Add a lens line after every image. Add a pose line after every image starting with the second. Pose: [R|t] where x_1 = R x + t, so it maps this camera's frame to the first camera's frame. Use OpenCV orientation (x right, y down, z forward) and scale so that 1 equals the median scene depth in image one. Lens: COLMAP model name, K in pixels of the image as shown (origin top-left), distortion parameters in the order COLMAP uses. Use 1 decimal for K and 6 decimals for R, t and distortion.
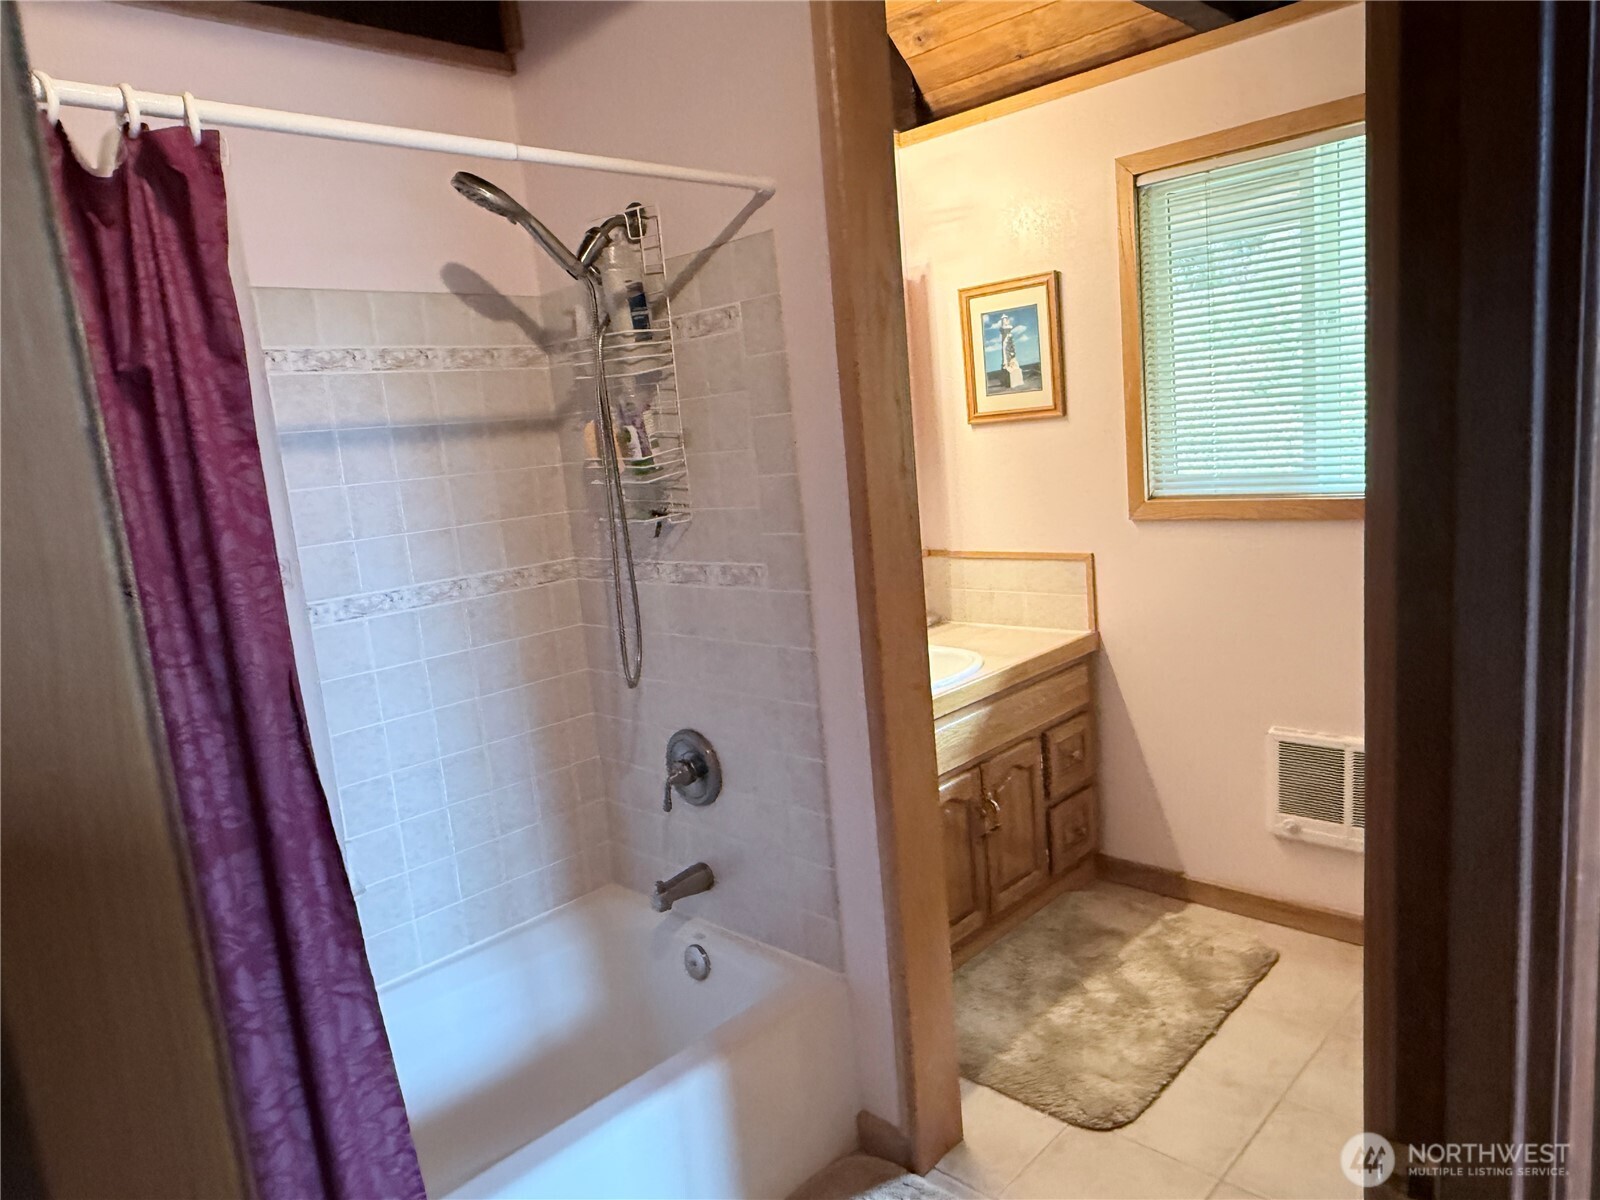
lens RADIAL K [[1047.5, 0, 800.0], [0, 1047.5, 600.0], [0, 0, 1]] dist [-0.004795, -0.002536]
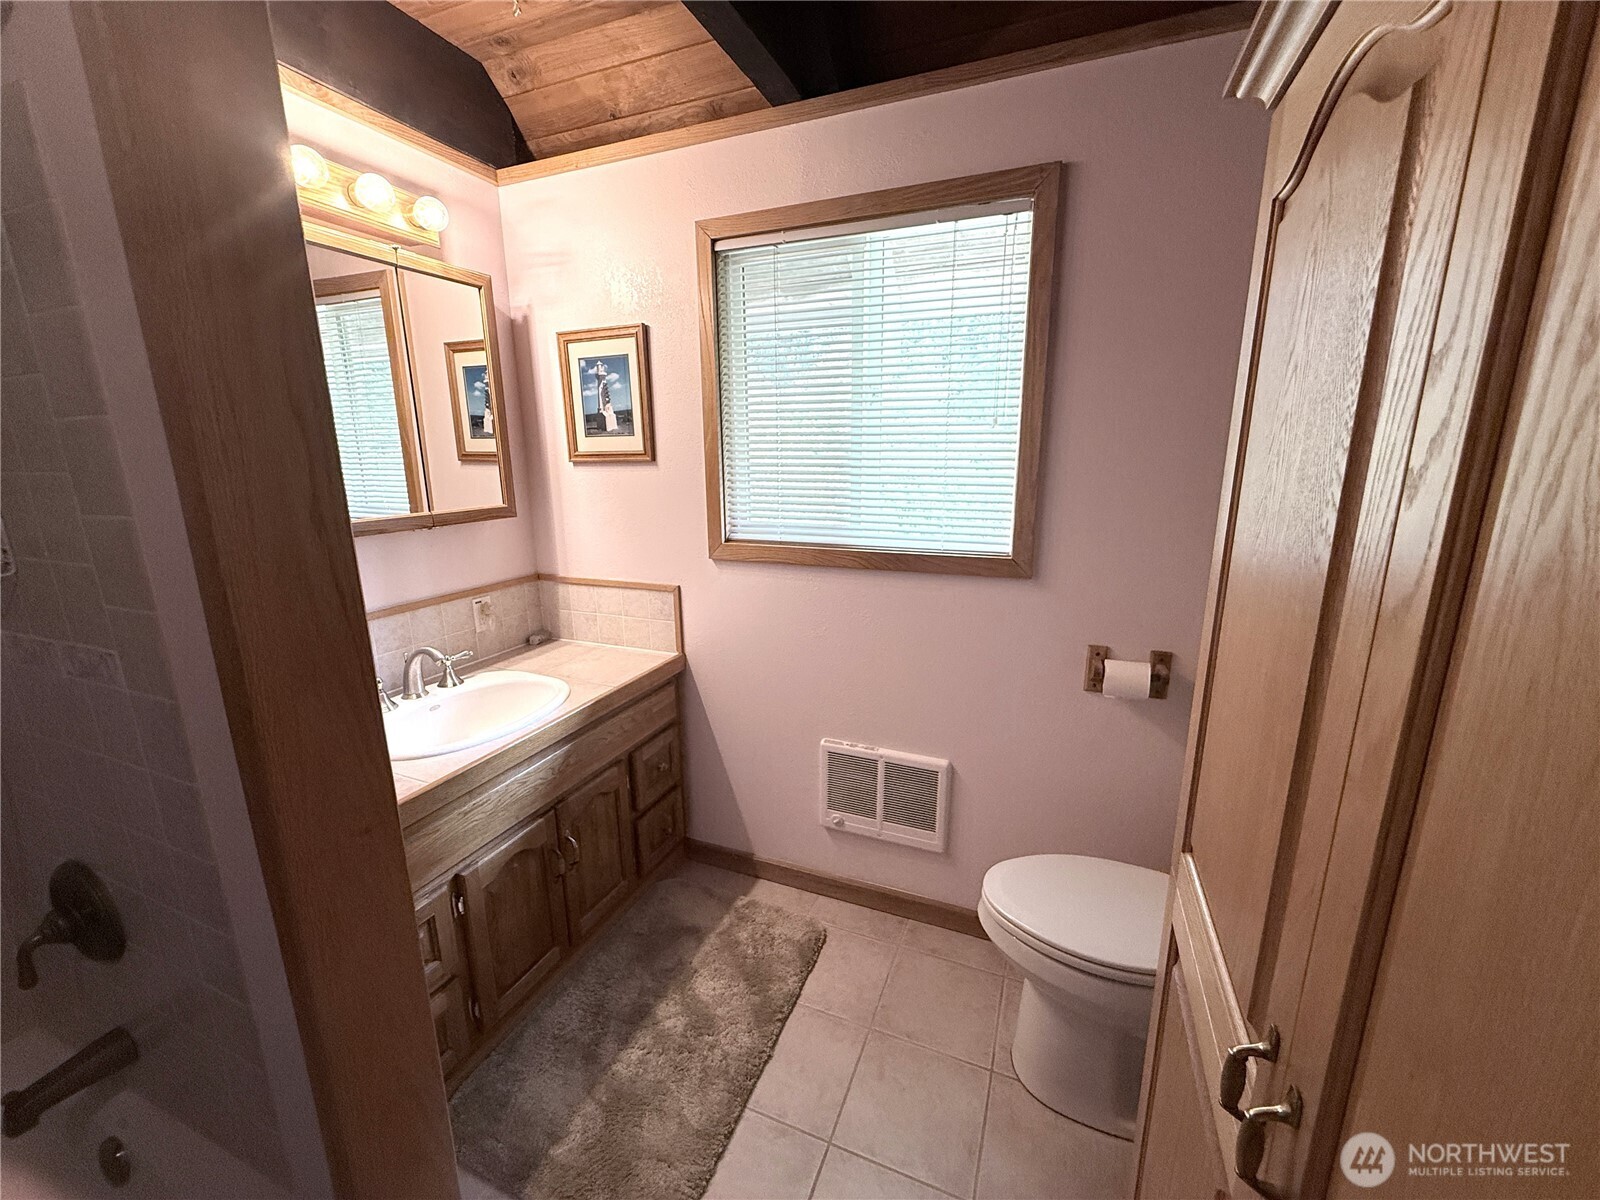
lens RADIAL K [[642.7, 0, 800.0], [0, 642.7, 600.0], [0, 0, 1]] dist [0.008642, -0.000113]
pose [[0.923988, -0.005054, 0.382388, 0.138325], [-0.010172, 0.999234, 0.037786, -0.058391], [-0.382286, -0.038804, 0.923229, 0.318463]]
